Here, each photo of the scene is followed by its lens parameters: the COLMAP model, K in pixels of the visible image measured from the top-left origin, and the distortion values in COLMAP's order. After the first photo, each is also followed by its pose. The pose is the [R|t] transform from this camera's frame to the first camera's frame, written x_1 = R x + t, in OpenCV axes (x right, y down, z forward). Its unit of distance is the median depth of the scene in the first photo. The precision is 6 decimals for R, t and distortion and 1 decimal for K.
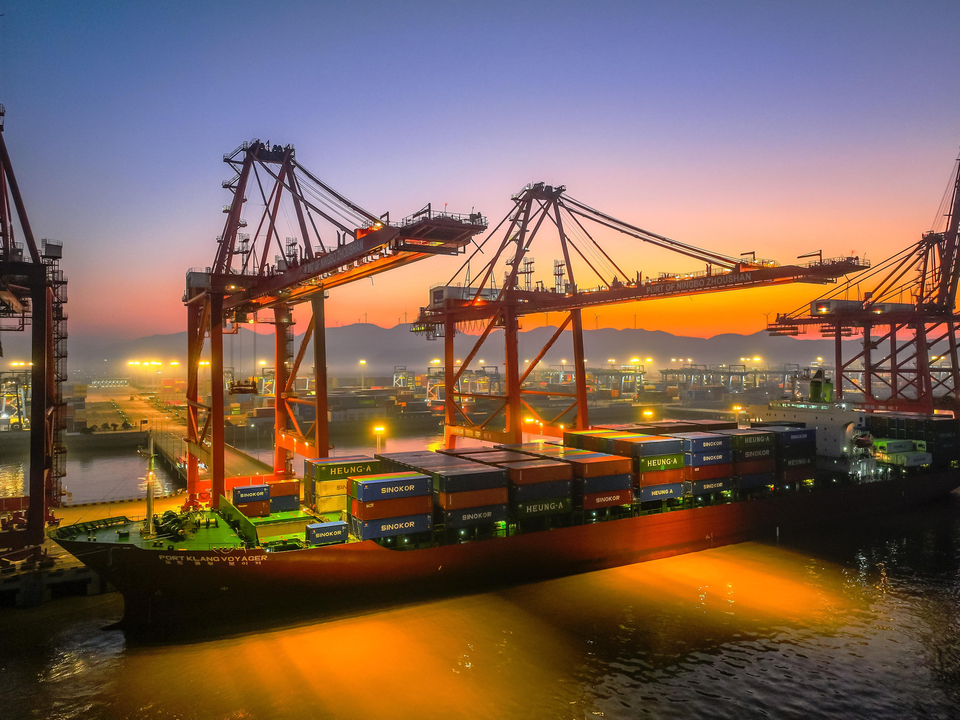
lens RADIAL K [[687.8, 0, 469.3], [0, 687.8, 351.6], [0, 0, 1]] dist [0.002817, 0.008756]
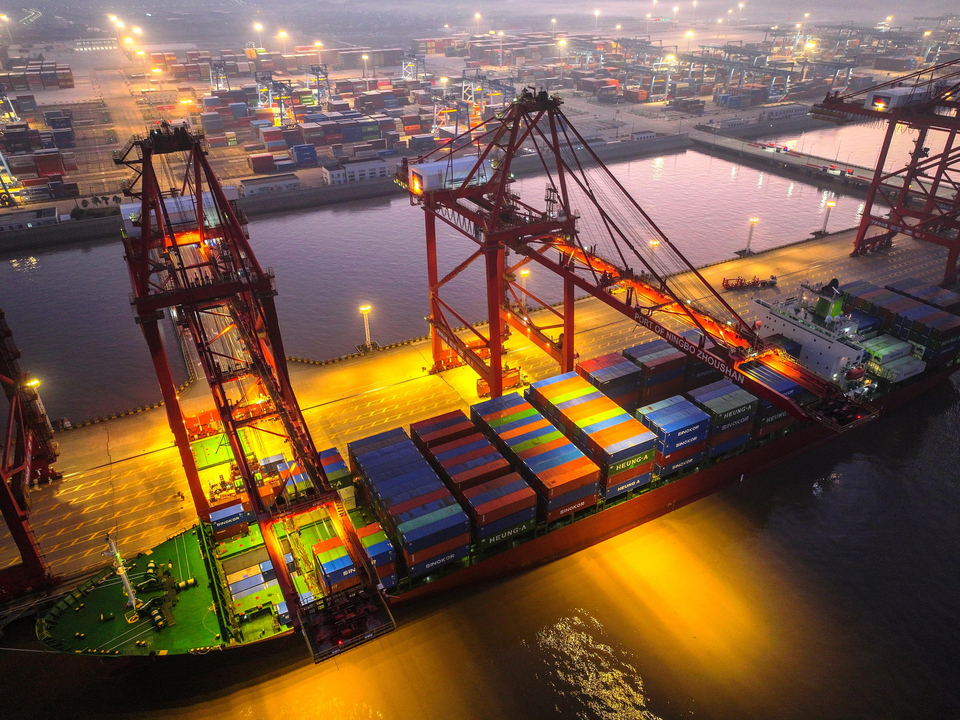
lens RADIAL K [[672.4, 0, 480.0], [0, 672.4, 360.0], [0, 0, 1]] dist [-0.001546, 0.018797]
pose [[0.999770, 0.006876, -0.020326, 0.073074], [0.004524, 0.858439, 0.512896, -0.445300], [0.020975, -0.512870, 0.858210, 0.216869]]
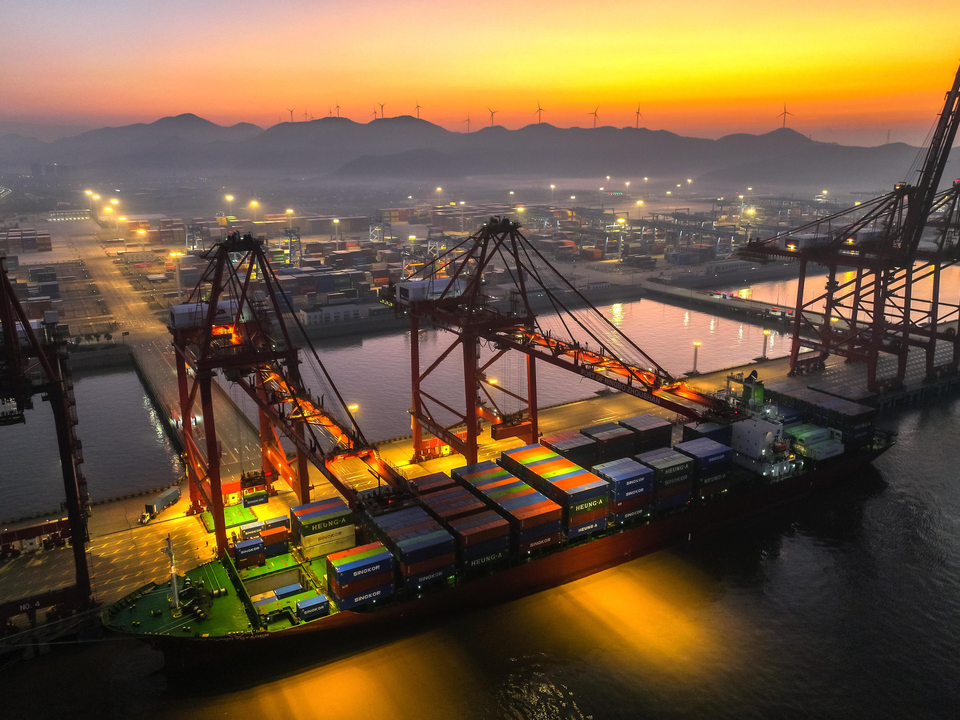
lens RADIAL K [[736.3, 0, 450.7], [0, 736.3, 340.6], [0, 0, 1]] dist [0.005831, 0.002564]
pose [[0.999982, -0.002426, -0.005418, 0.045019], [0.003753, 0.965468, 0.260495, -0.423747], [0.004599, -0.260511, 0.965460, -0.152251]]
